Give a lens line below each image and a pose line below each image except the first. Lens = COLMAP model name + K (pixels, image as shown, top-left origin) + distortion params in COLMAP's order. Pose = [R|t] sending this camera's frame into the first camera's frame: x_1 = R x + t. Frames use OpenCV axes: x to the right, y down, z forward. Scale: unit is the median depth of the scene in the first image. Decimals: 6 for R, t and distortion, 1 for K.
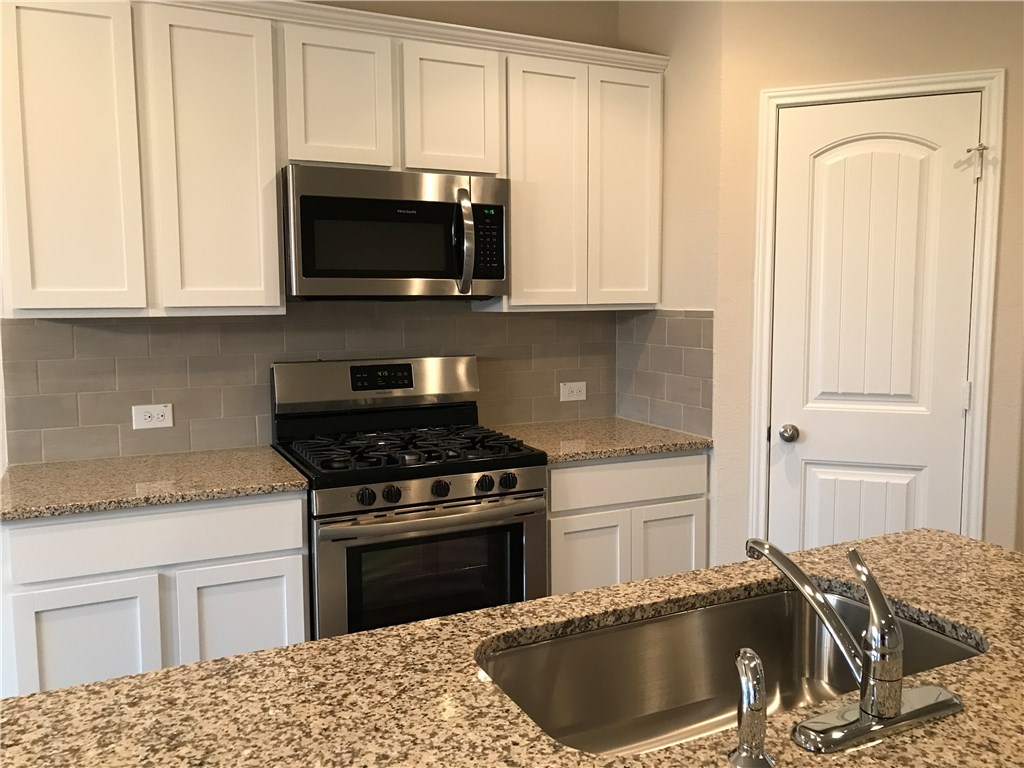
lens RADIAL K [[832.8, 0, 514.0], [0, 832.8, 378.8], [0, 0, 1]] dist [0.025043, -0.033291]
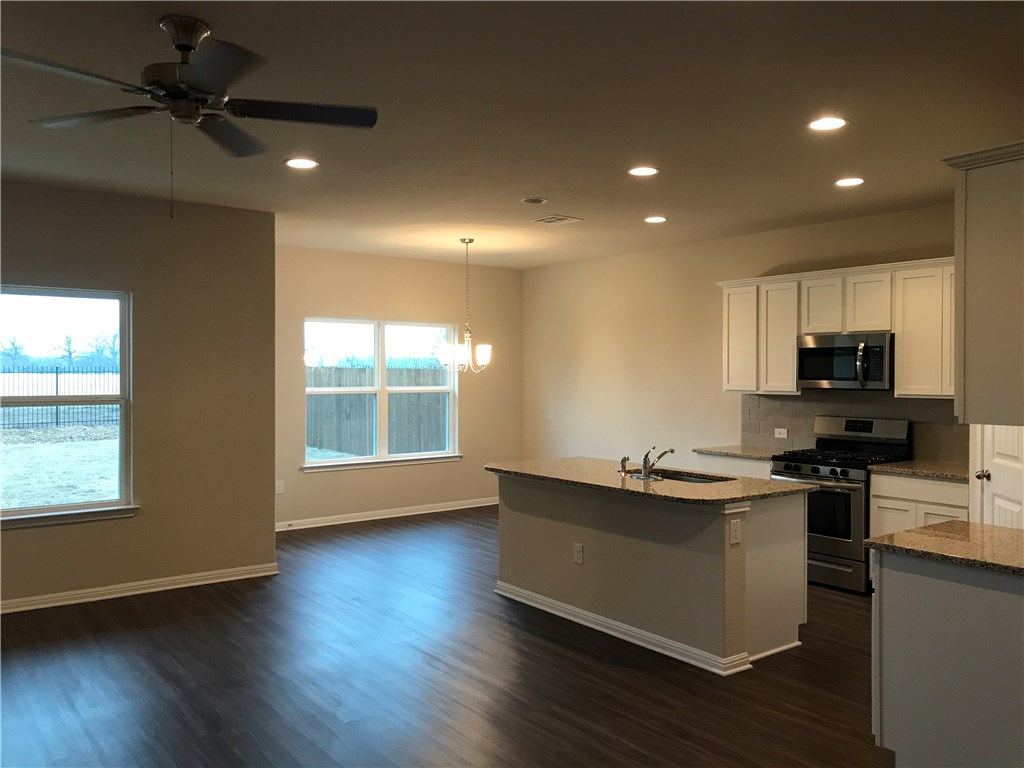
lens RADIAL K [[832.8, 0, 513.1], [0, 832.8, 379.0], [0, 0, 1]] dist [0.025043, -0.033291]
pose [[0.187746, 0.015045, -0.982102, 1.936196], [-0.093922, 0.995576, -0.002704, -0.036241], [0.977717, 0.092749, 0.188328, -0.293127]]
